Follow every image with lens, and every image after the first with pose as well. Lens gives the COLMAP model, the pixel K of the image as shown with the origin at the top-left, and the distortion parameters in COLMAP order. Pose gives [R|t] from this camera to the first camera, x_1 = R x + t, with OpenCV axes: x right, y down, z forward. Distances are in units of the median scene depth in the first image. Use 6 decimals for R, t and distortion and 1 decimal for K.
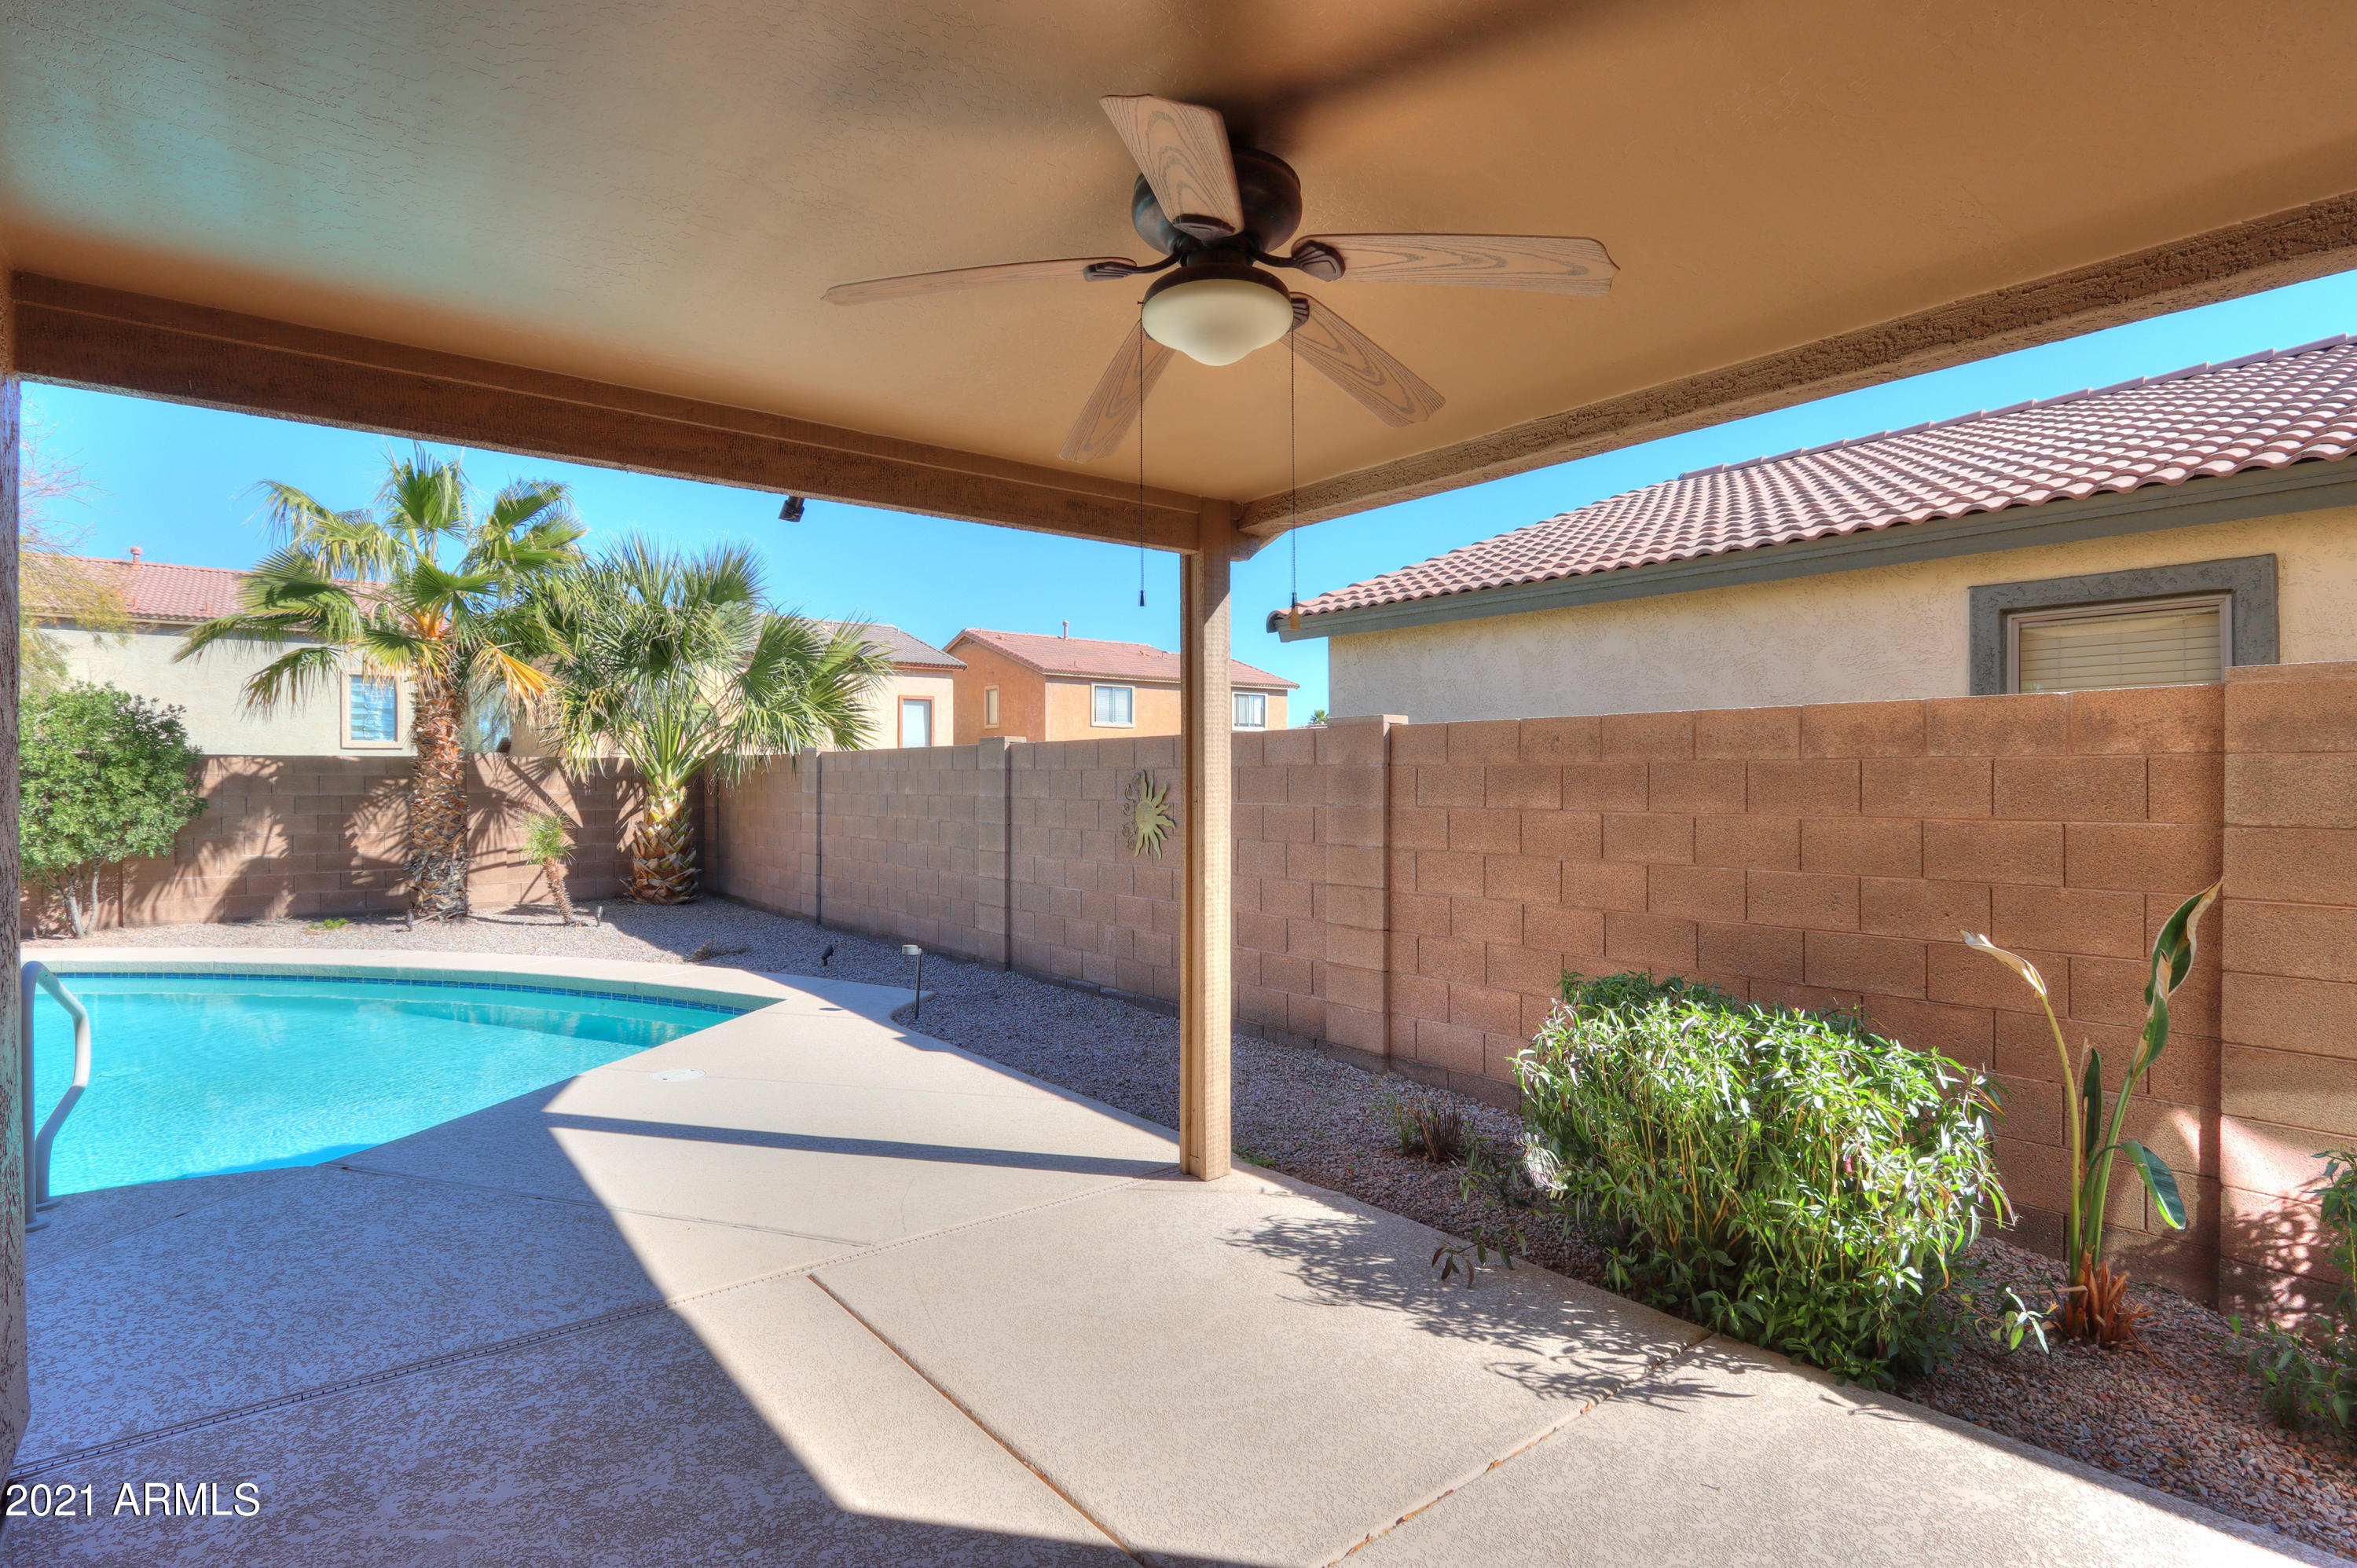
lens RADIAL K [[1139.3, 0, 1162.3], [0, 1139.3, 795.7], [0, 0, 1]] dist [-0.005090, -0.000453]
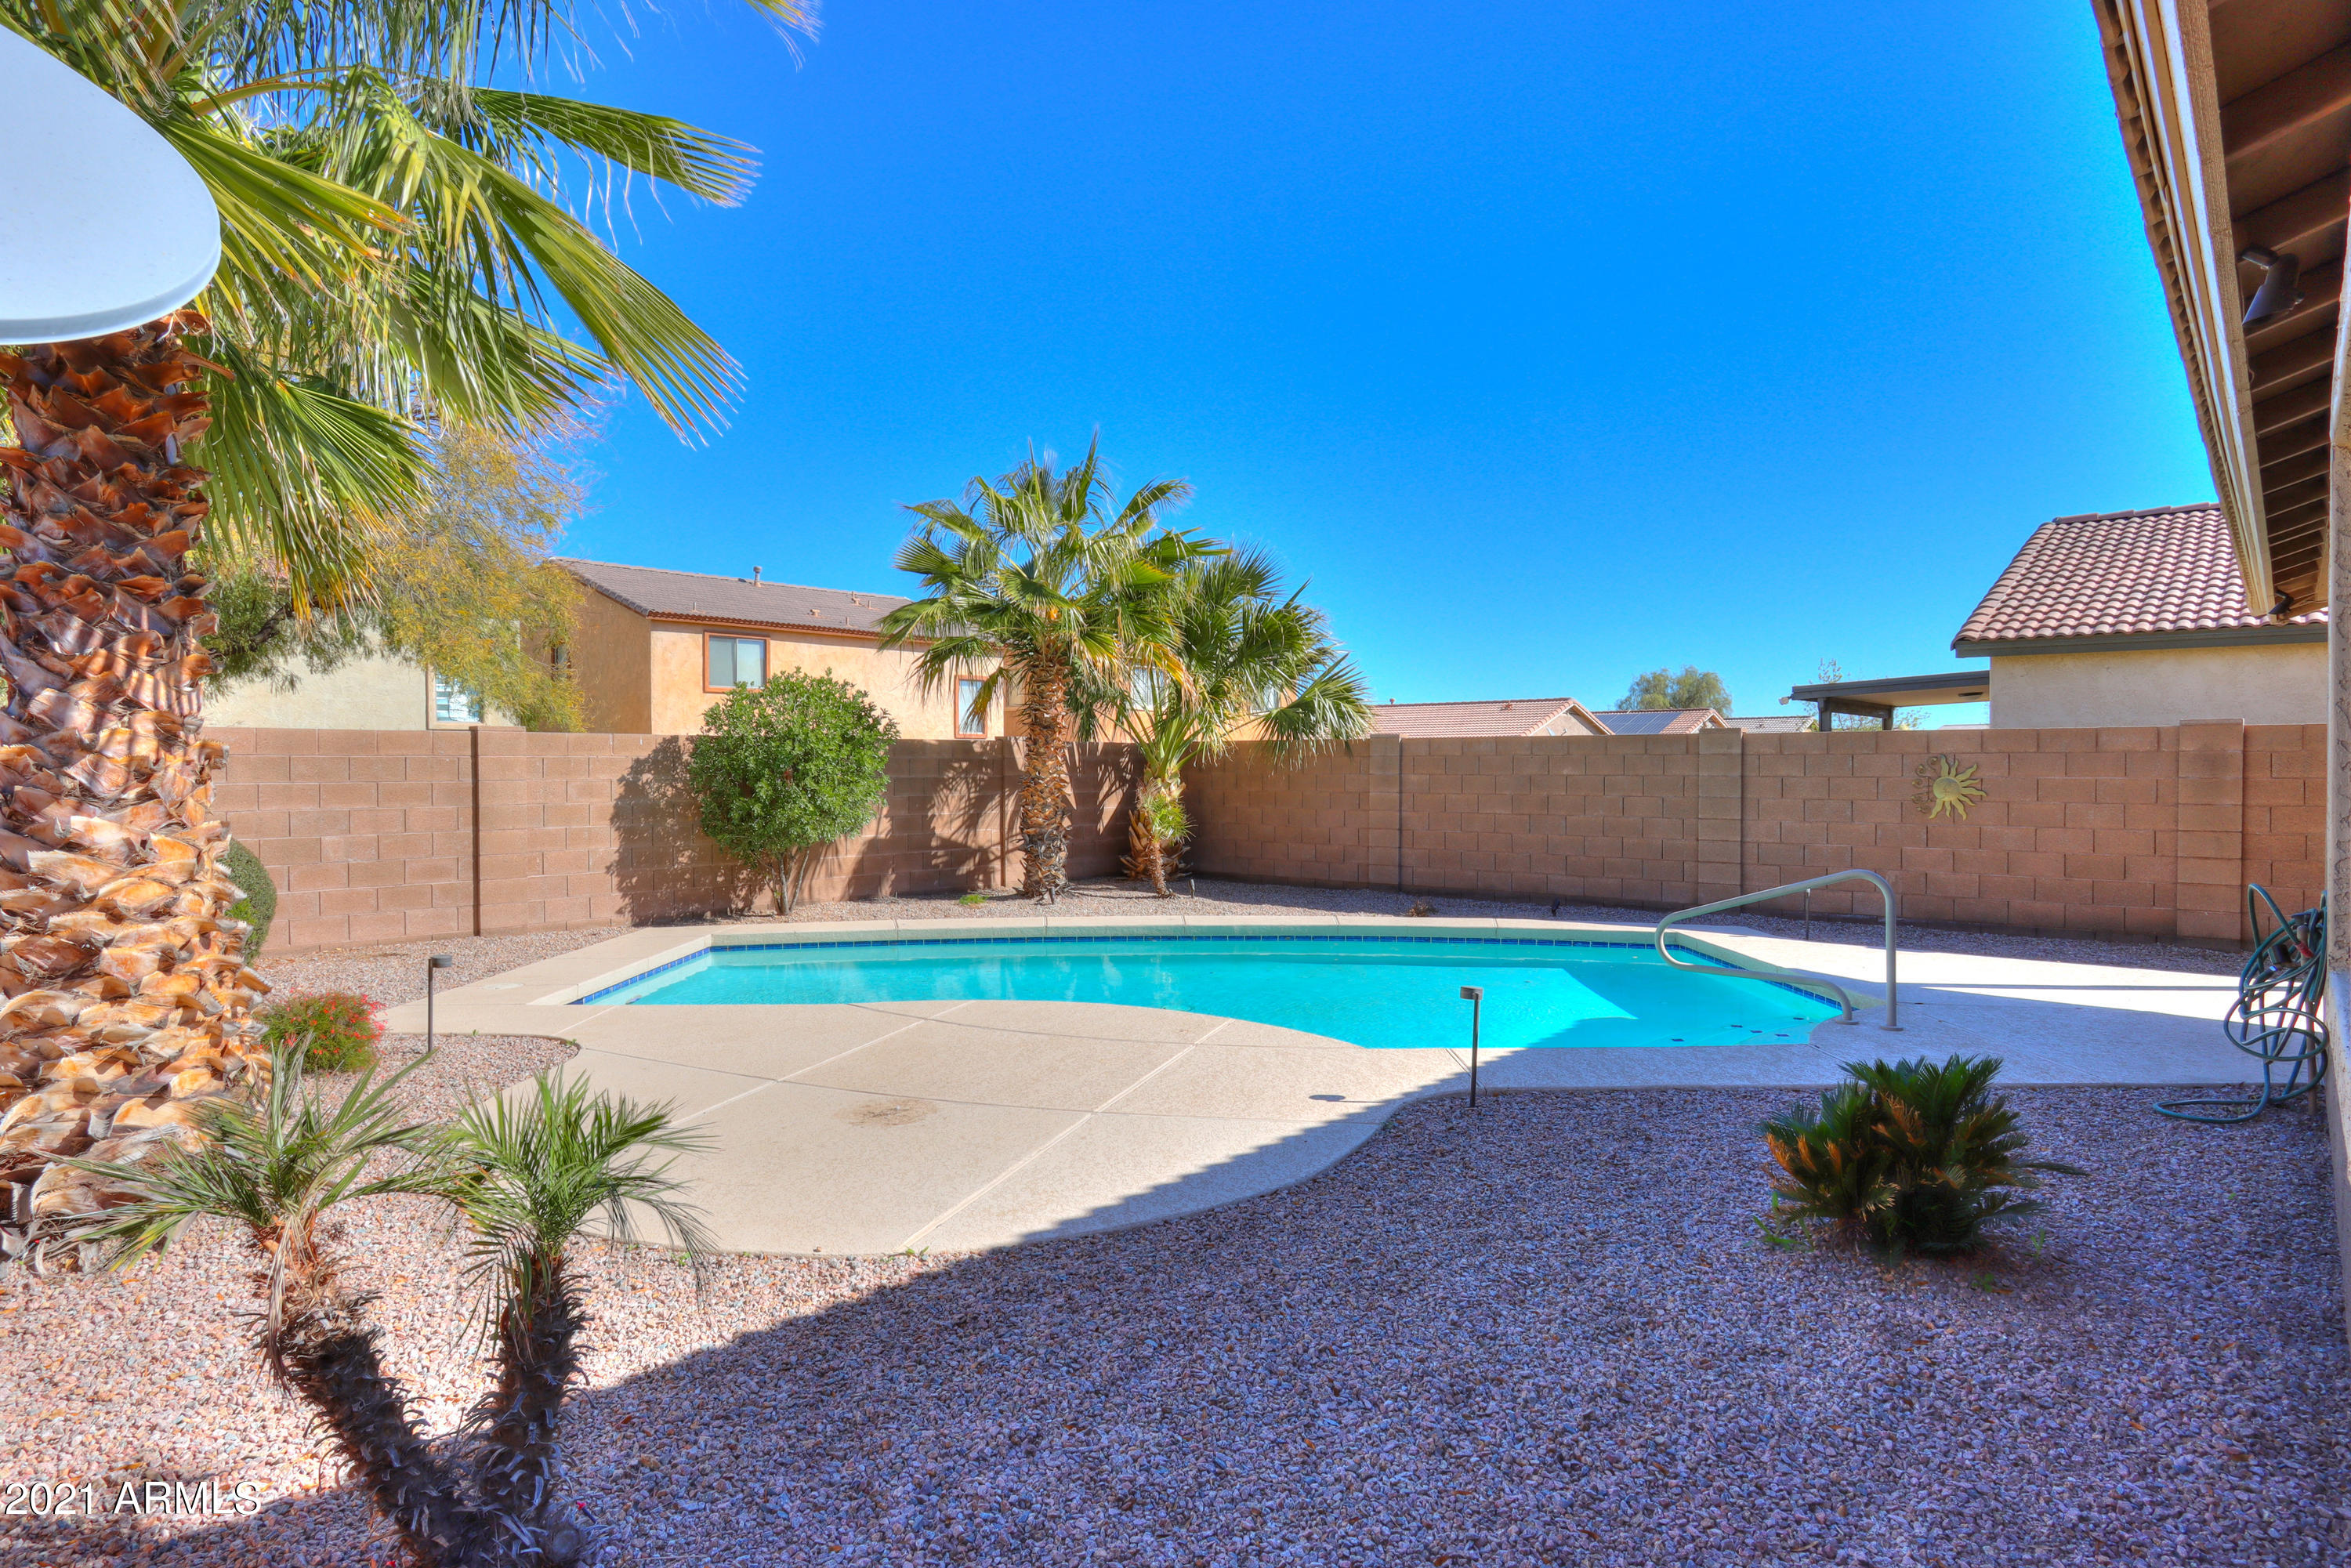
lens RADIAL K [[1295.5, 0, 1178.2], [0, 1295.5, 783.9], [0, 0, 1]] dist [-0.015812, -0.000707]
pose [[0.982689, -0.002871, 0.185242, -0.763150], [0.002981, 0.999996, -0.000310, 0.006646], [-0.185240, 0.000857, 0.982693, -0.213801]]
